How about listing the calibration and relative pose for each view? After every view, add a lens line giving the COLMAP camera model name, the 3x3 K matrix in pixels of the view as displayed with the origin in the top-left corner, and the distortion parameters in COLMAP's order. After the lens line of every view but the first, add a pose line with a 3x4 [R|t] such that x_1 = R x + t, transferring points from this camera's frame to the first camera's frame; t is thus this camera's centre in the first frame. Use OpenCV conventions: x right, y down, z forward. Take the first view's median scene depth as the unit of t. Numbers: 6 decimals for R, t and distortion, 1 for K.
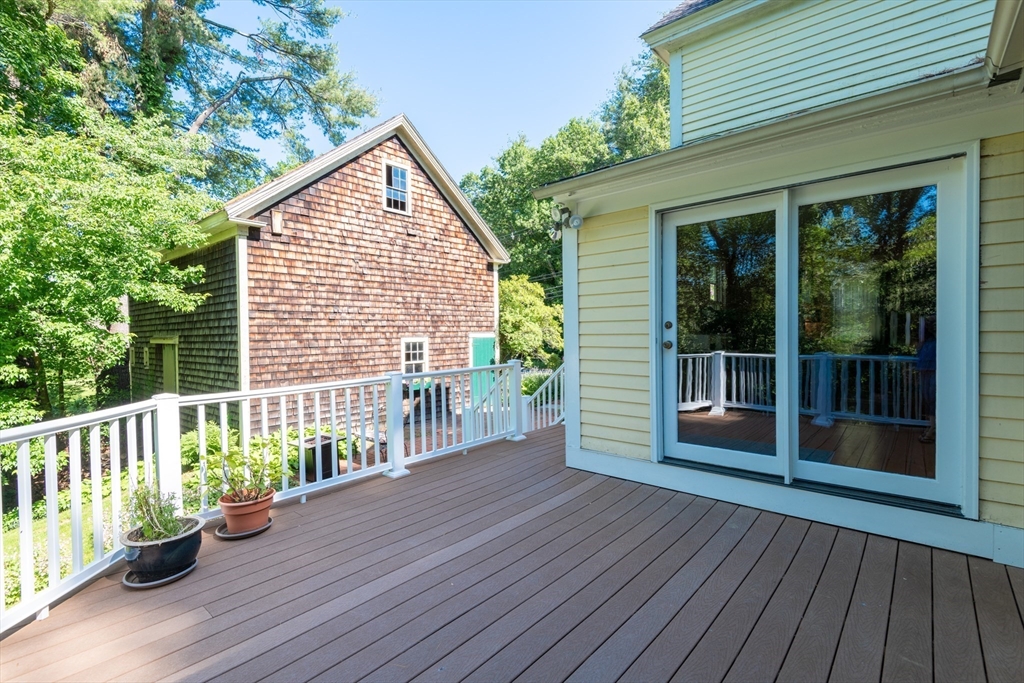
lens RADIAL K [[469.1, 0, 519.3], [0, 469.1, 349.1], [0, 0, 1]] dist [0.004926, -0.001750]
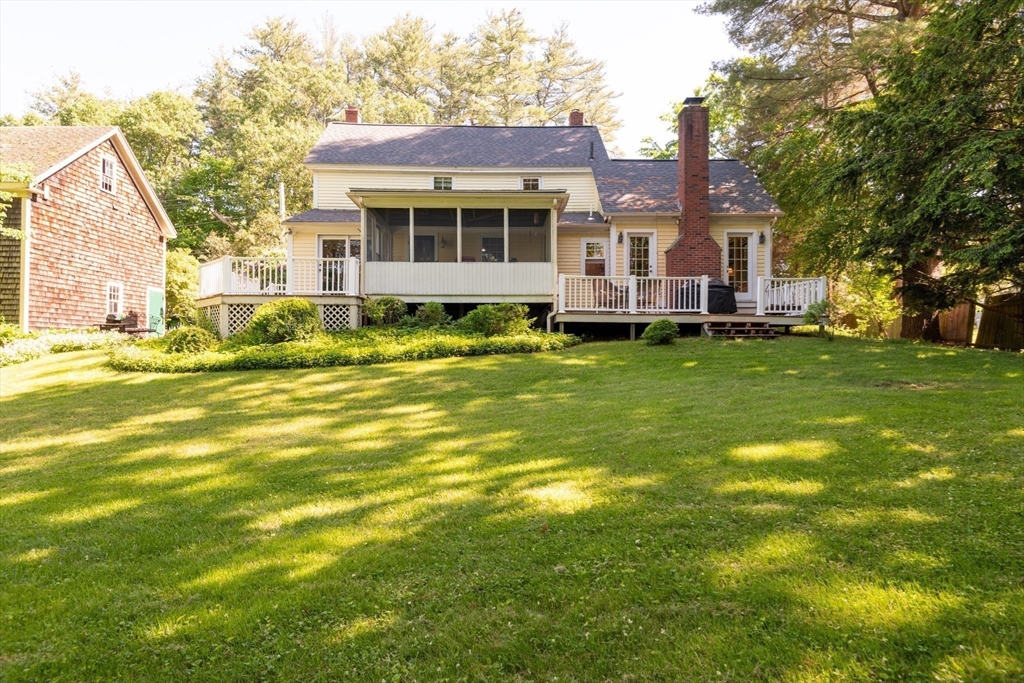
lens RADIAL K [[612.8, 0, 517.2], [0, 612.8, 343.7], [0, 0, 1]] dist [0.007216, 0.000298]
pose [[0.747984, 0.023592, 0.663297, -0.557738], [0.012892, 0.998663, -0.050058, 0.270482], [-0.663592, 0.045994, 0.746680, -1.174132]]
